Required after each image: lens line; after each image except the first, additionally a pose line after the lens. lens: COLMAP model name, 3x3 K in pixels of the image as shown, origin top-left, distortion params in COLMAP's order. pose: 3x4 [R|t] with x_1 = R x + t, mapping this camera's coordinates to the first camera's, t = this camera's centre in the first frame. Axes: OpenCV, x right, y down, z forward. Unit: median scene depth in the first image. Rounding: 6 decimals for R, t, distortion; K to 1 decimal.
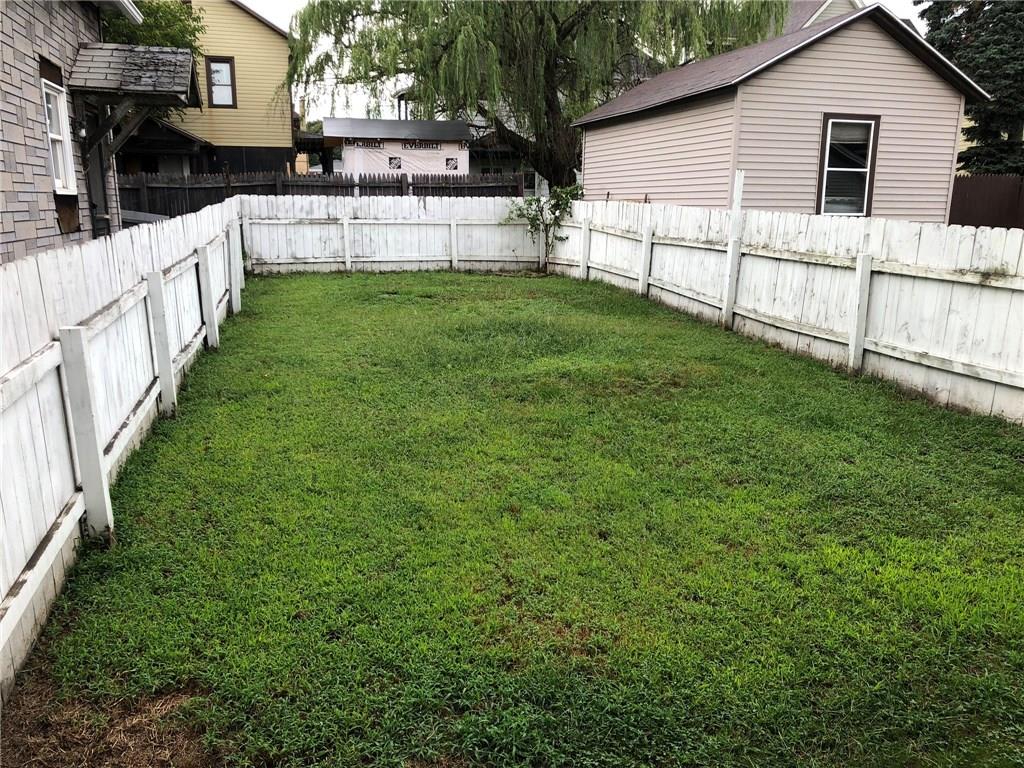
lens RADIAL K [[839.7, 0, 514.5], [0, 839.7, 376.6], [0, 0, 1]] dist [0.026052, -0.015221]
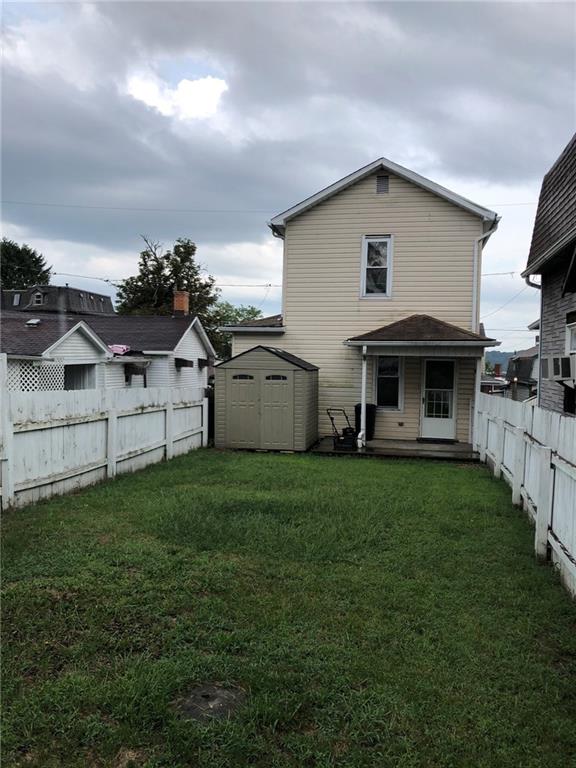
lens RADIAL K [[629.8, 0, 288.0], [0, 629.8, 384.0], [0, 0, 1]] dist [0.026052, -0.015221]
pose [[-0.888347, -0.045315, 0.456931, -0.420158], [0.064729, 0.972823, 0.222321, -0.396092], [-0.454588, 0.227075, -0.861271, 1.674021]]
